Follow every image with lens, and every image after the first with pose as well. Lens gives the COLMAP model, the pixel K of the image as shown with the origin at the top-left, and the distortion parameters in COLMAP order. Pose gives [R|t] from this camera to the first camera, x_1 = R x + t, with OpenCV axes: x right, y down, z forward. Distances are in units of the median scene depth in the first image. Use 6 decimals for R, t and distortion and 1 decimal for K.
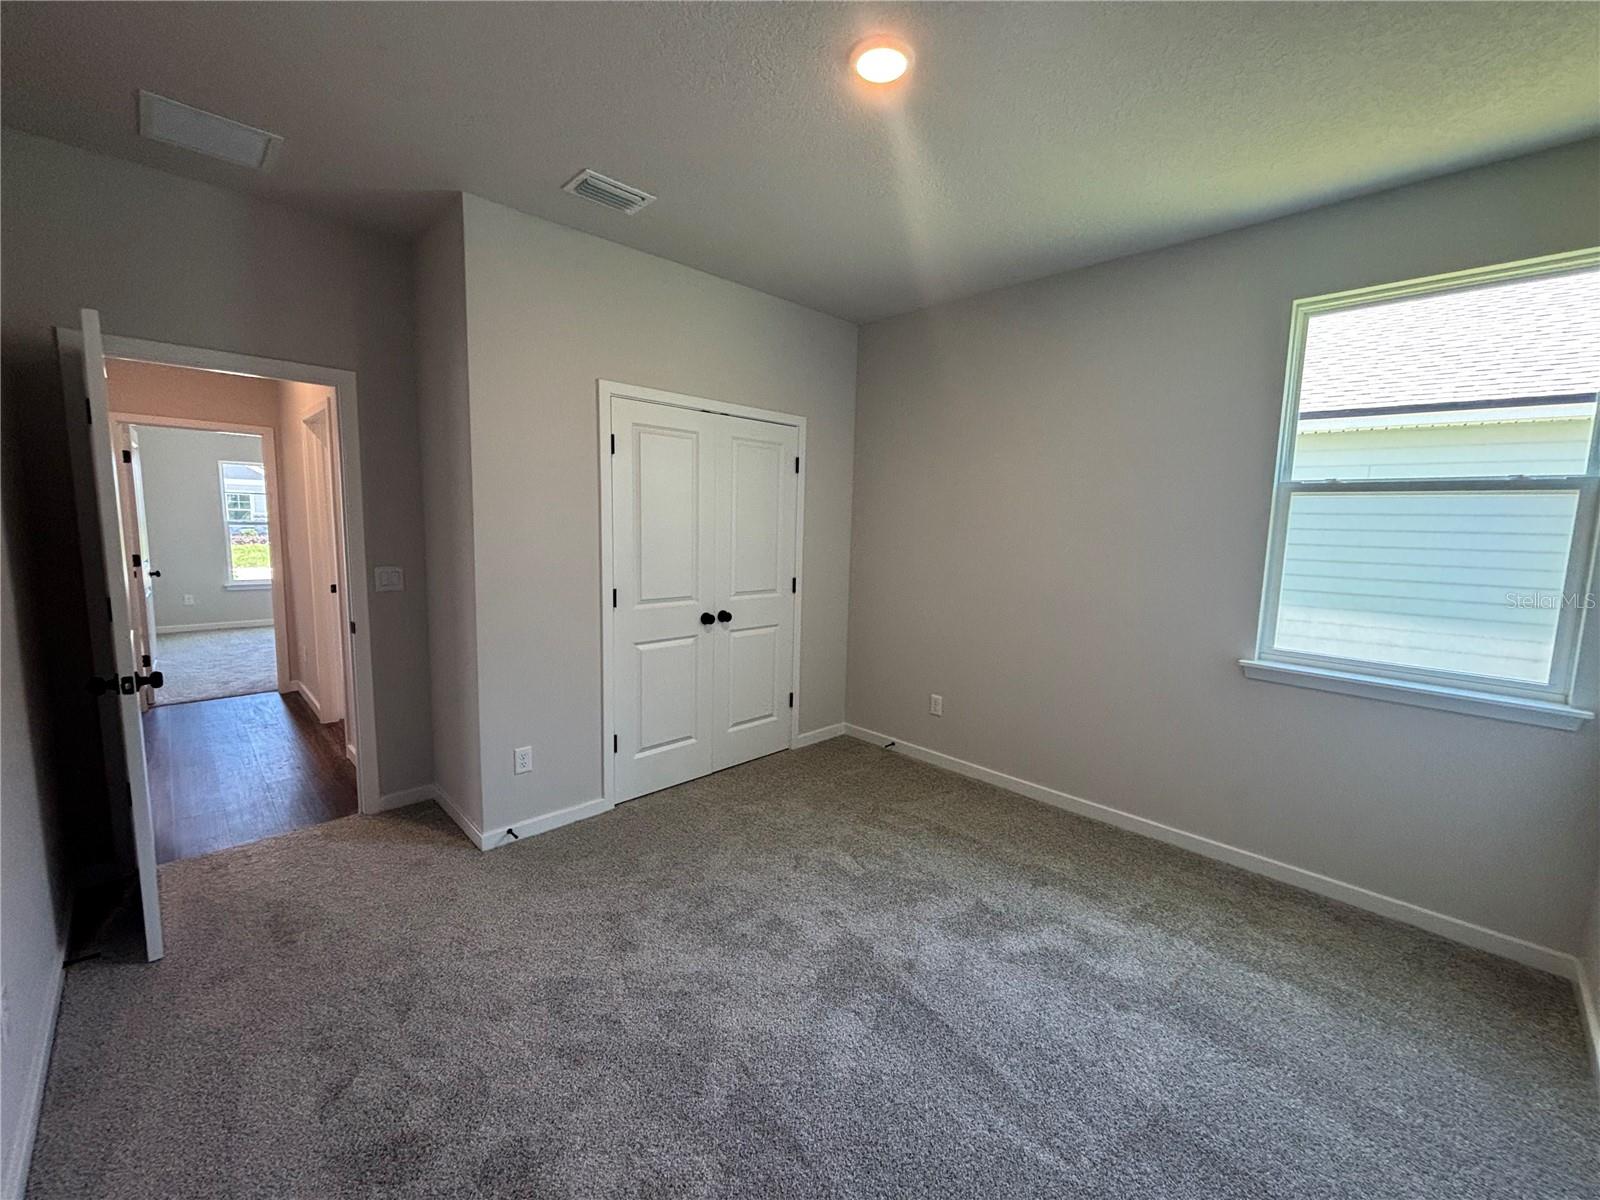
lens RADIAL K [[649.2, 0, 798.2], [0, 649.2, 601.0], [0, 0, 1]] dist [0.000295, 0.000049]
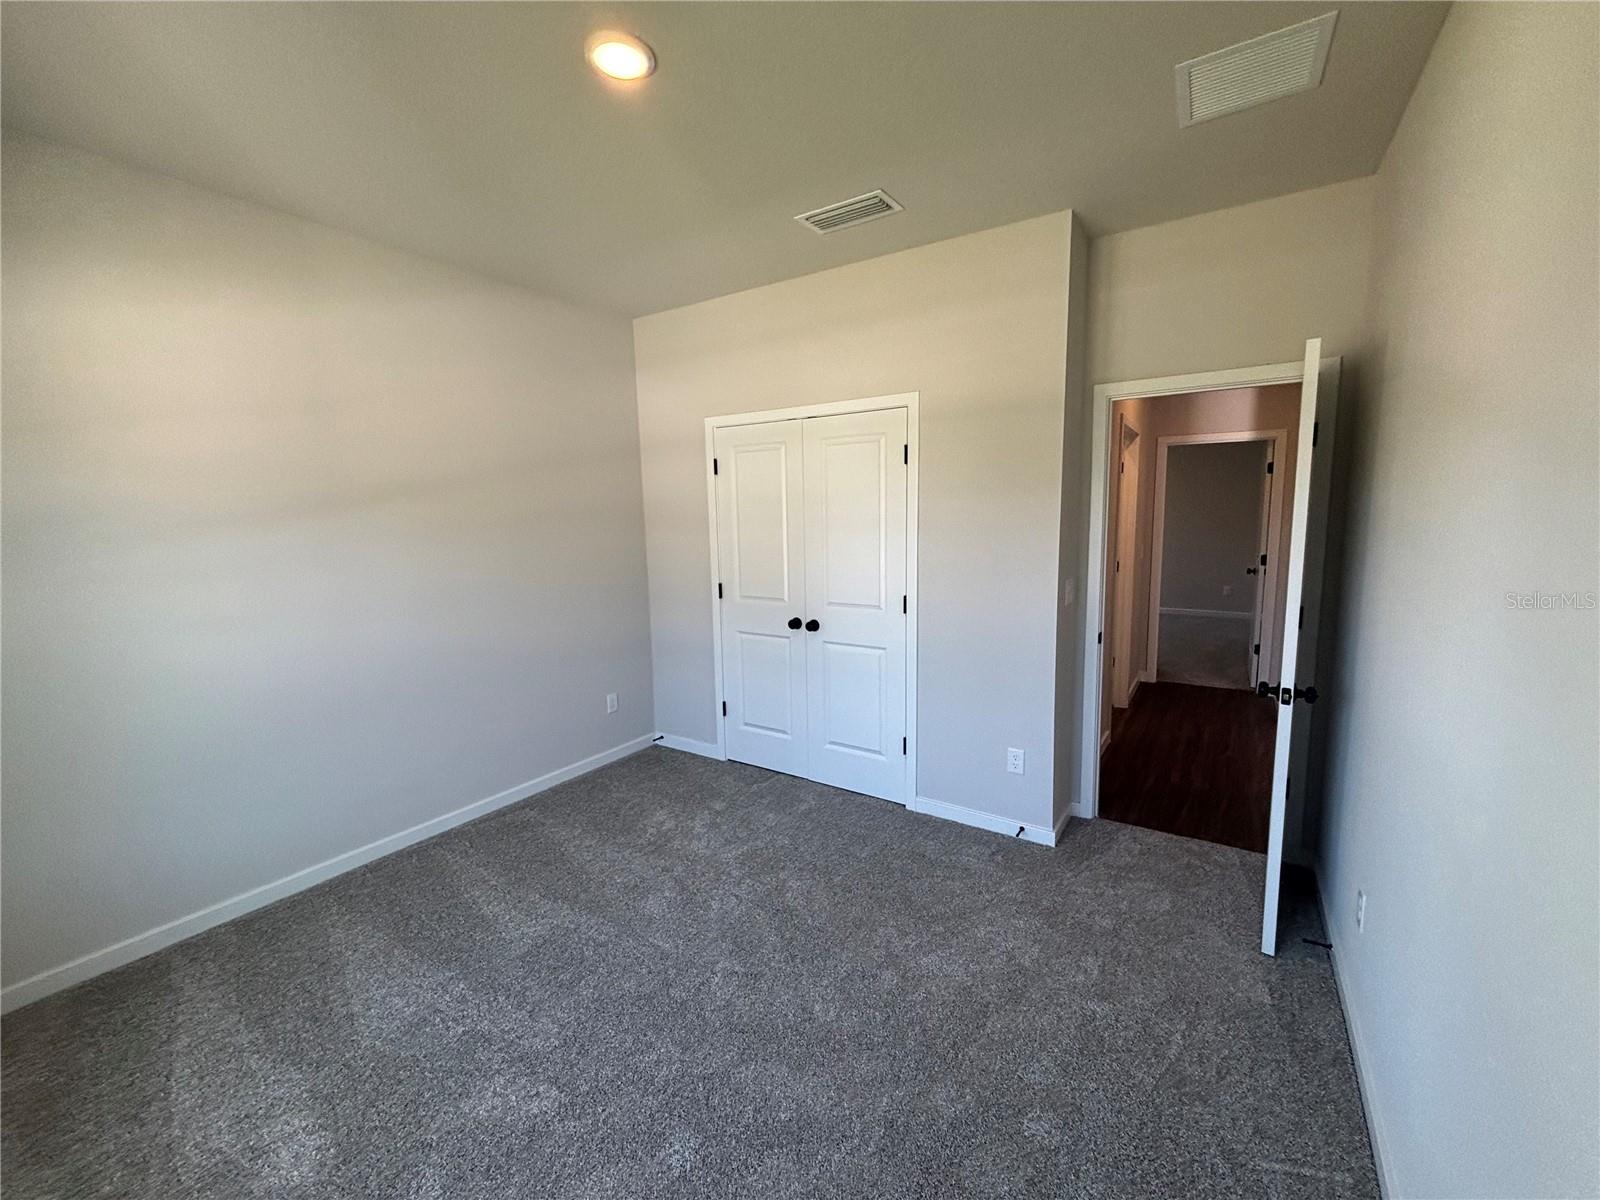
lens RADIAL K [[644.7, 0, 800.0], [0, 644.7, 600.0], [0, 0, 1]] dist [-0.000171, 0.000110]
pose [[0.186456, 0.102836, -0.977067, 0.833631], [-0.104918, 0.990904, 0.084271, -0.093556], [0.976845, 0.086799, 0.195549, 0.798430]]
